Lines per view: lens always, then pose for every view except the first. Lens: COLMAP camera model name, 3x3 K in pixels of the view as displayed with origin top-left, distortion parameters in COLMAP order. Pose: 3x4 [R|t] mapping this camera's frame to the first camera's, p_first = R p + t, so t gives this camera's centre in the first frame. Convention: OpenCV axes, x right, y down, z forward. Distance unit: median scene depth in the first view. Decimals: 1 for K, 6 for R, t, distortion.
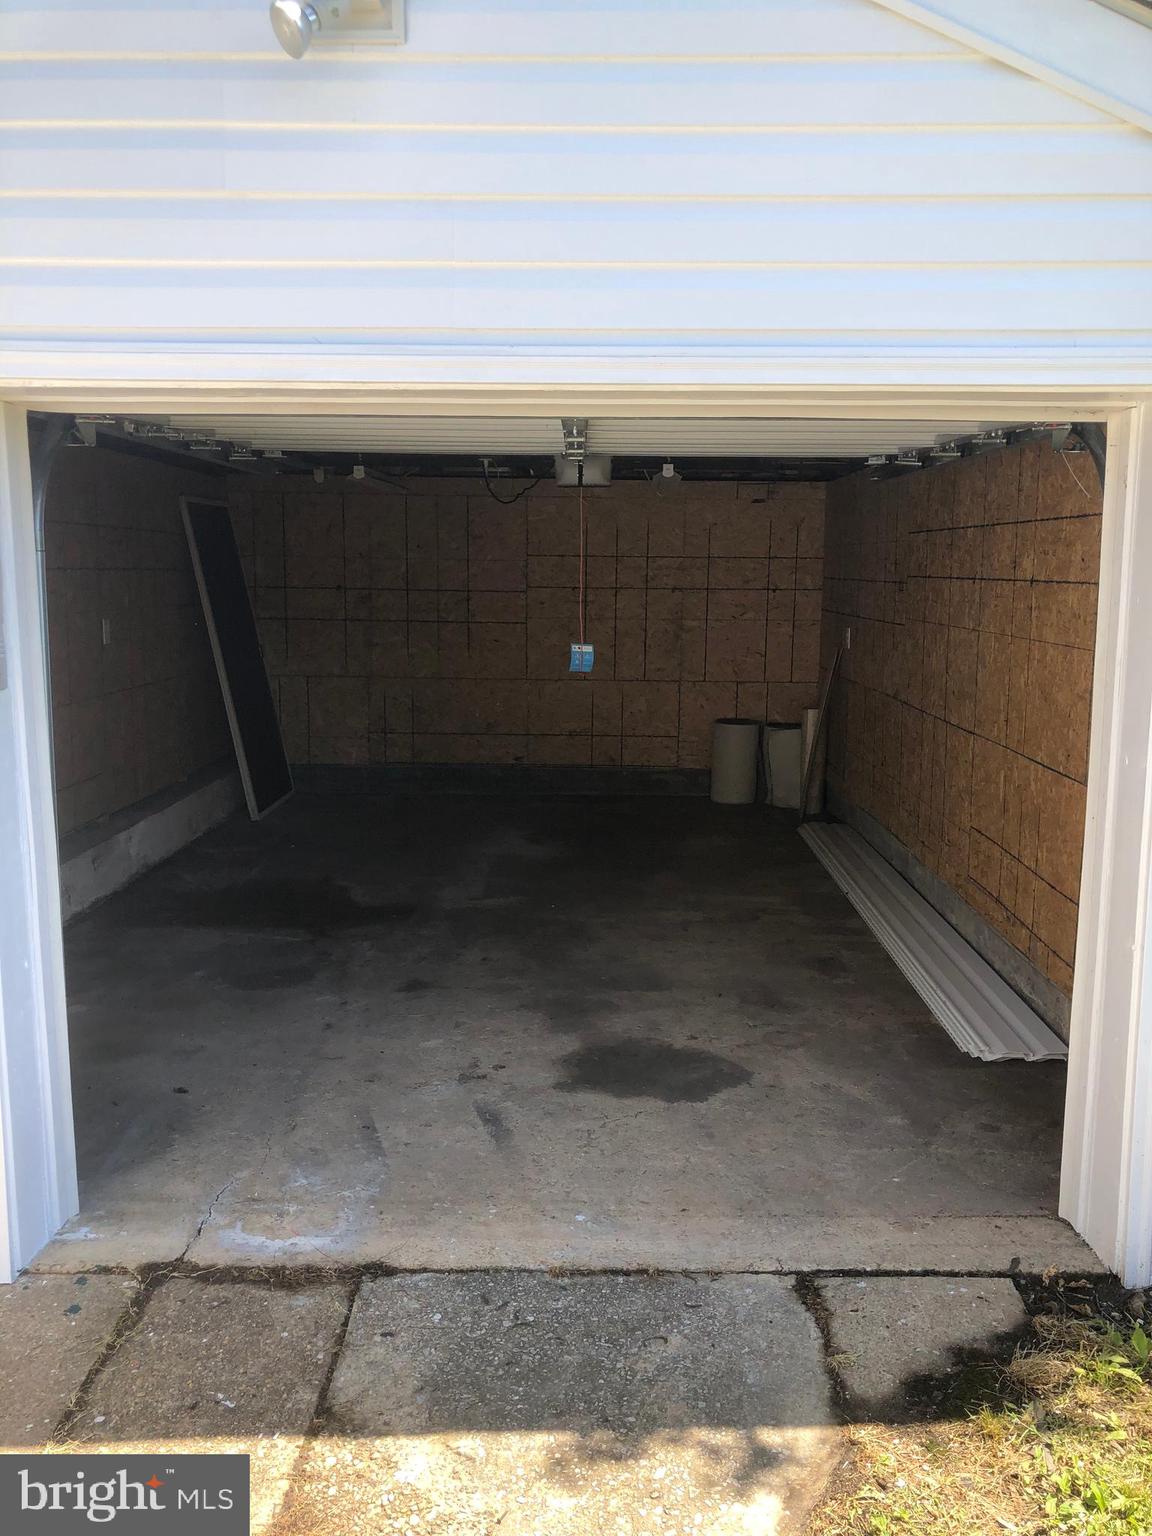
lens RADIAL K [[1340.4, 0, 576.0], [0, 1340.4, 768.0], [0, 0, 1]] dist [0.005290, 0.004861]
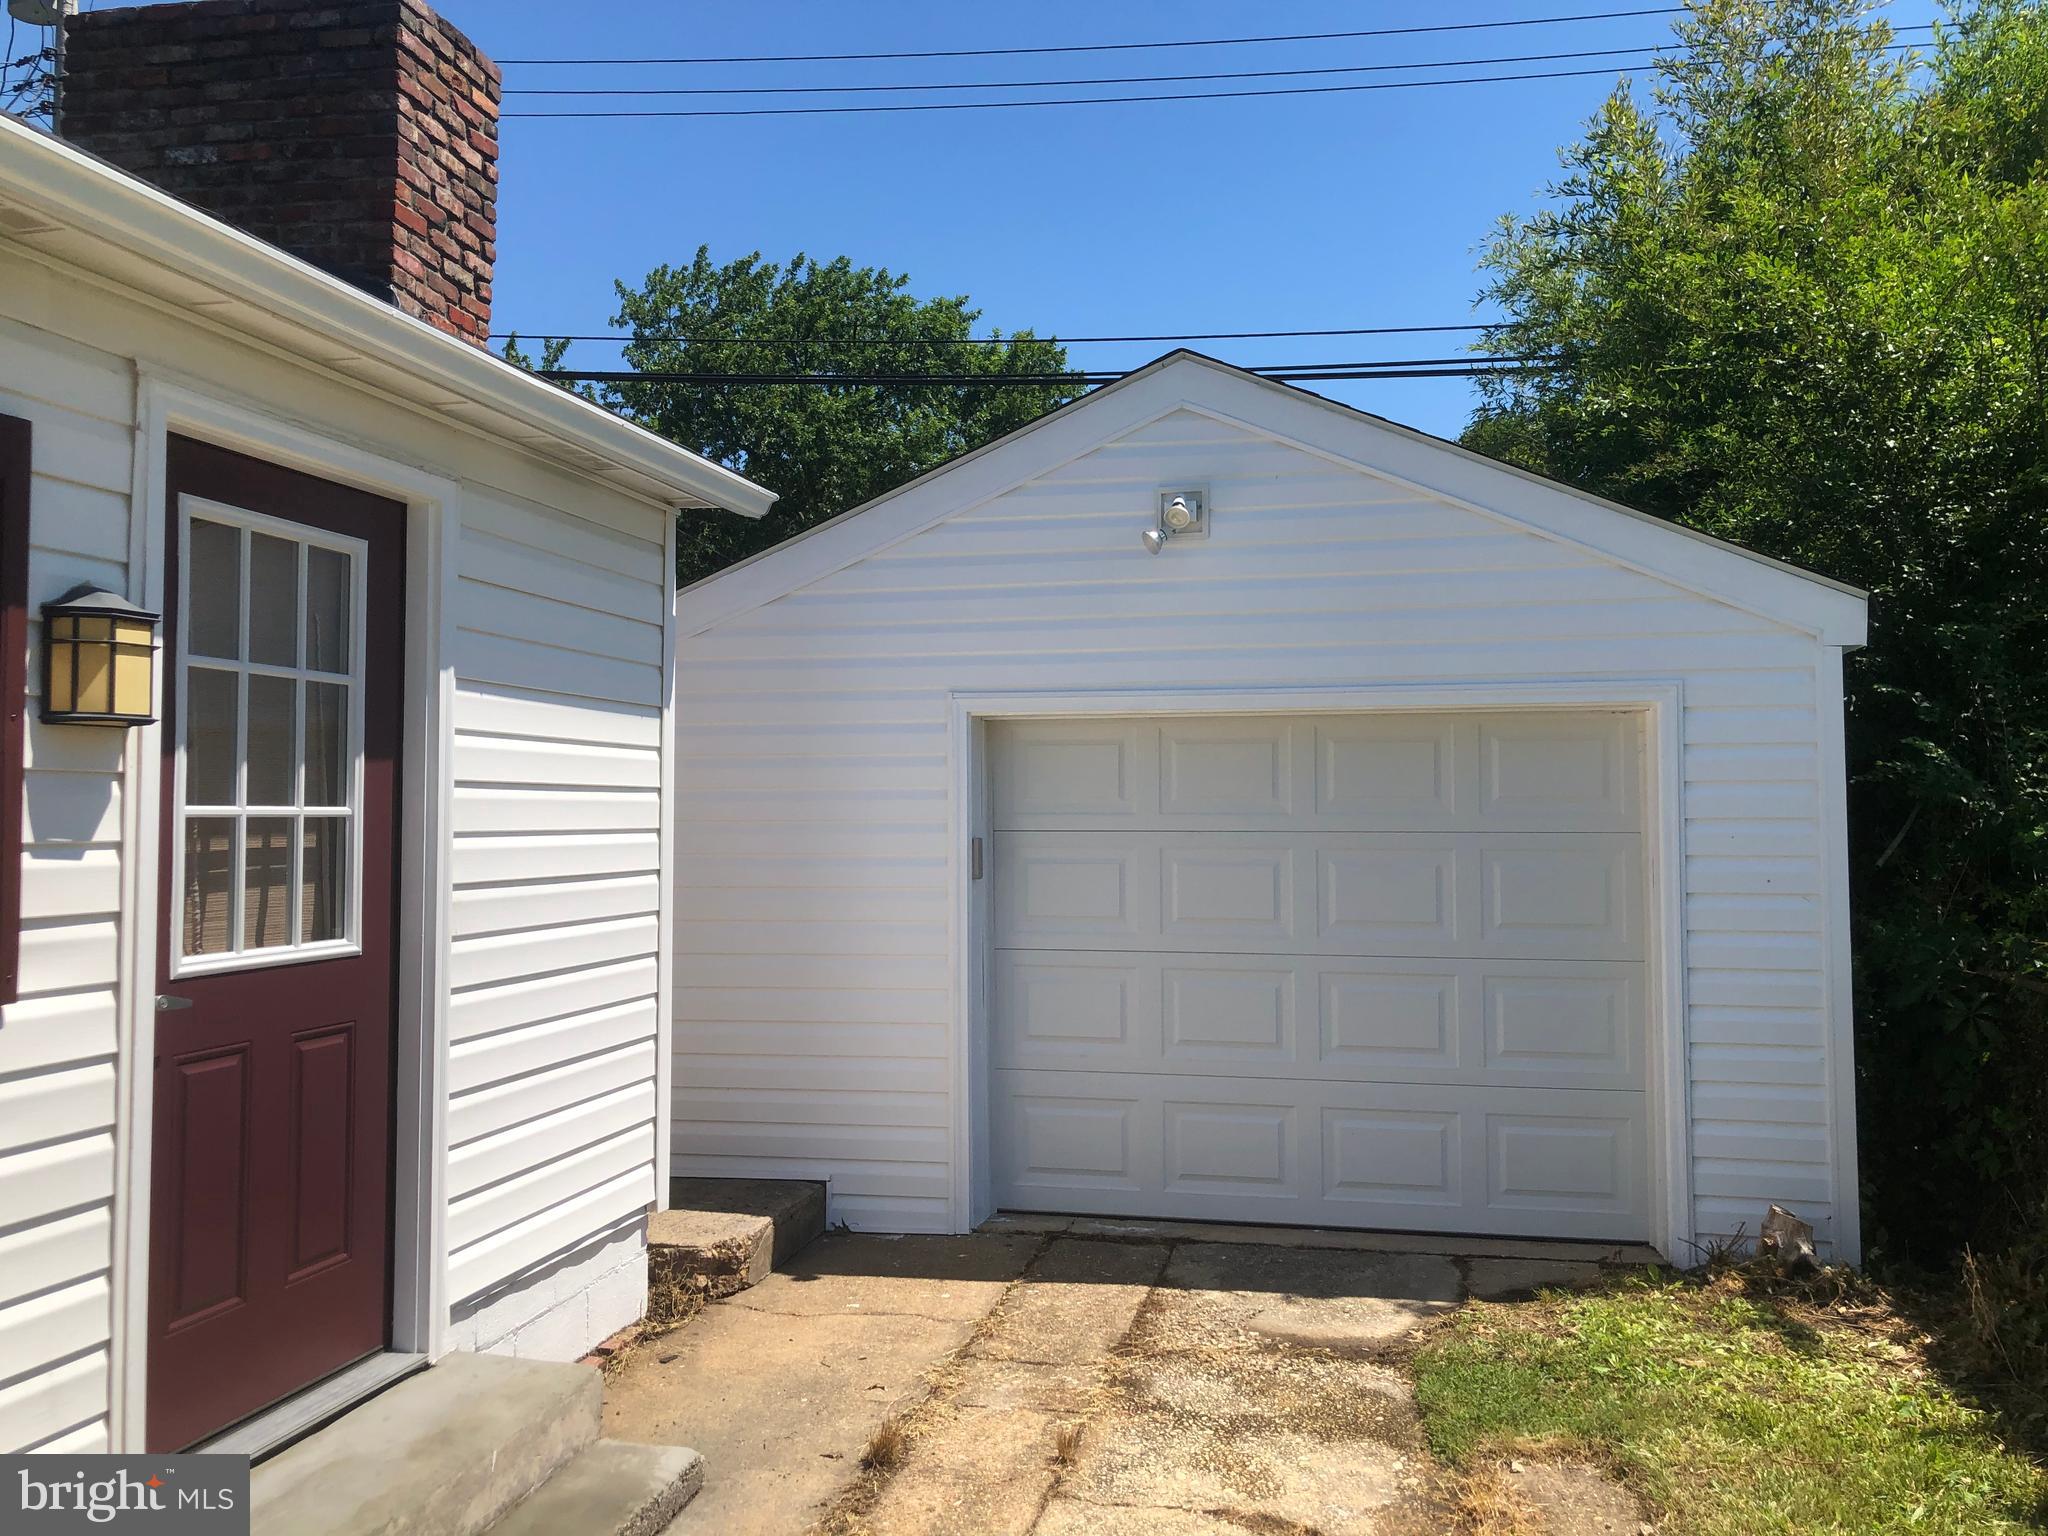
lens RADIAL K [[1787.2, 0, 1024.0], [0, 1787.2, 768.0], [0, 0, 1]] dist [0.005290, 0.004861]
pose [[0.979564, -0.014402, -0.200615, 0.116027], [-0.021588, 0.984143, -0.176060, 0.227733], [0.199969, 0.176793, 0.963720, -1.400945]]
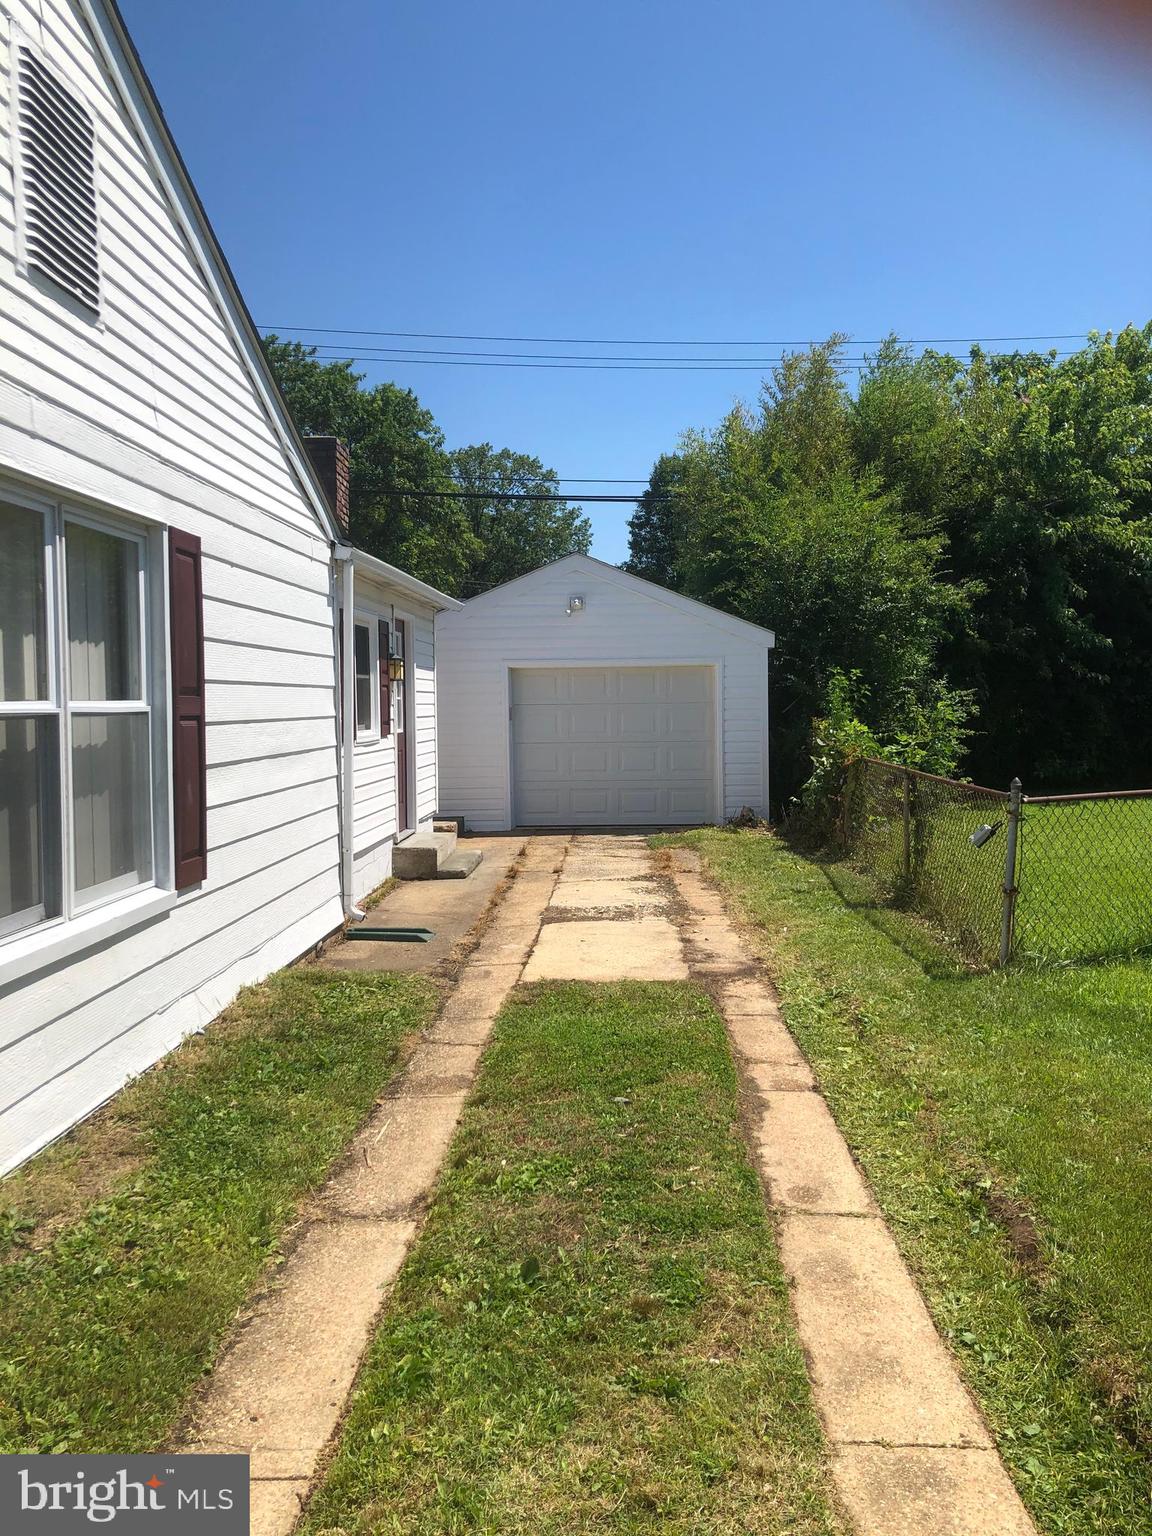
lens RADIAL K [[1340.4, 0, 576.0], [0, 1340.4, 768.0], [0, 0, 1]] dist [0.005290, 0.004861]
pose [[0.999383, -0.015325, -0.031603, 0.011035], [0.012127, 0.995012, -0.099014, 0.779274], [0.032963, 0.098570, 0.994584, -5.043370]]
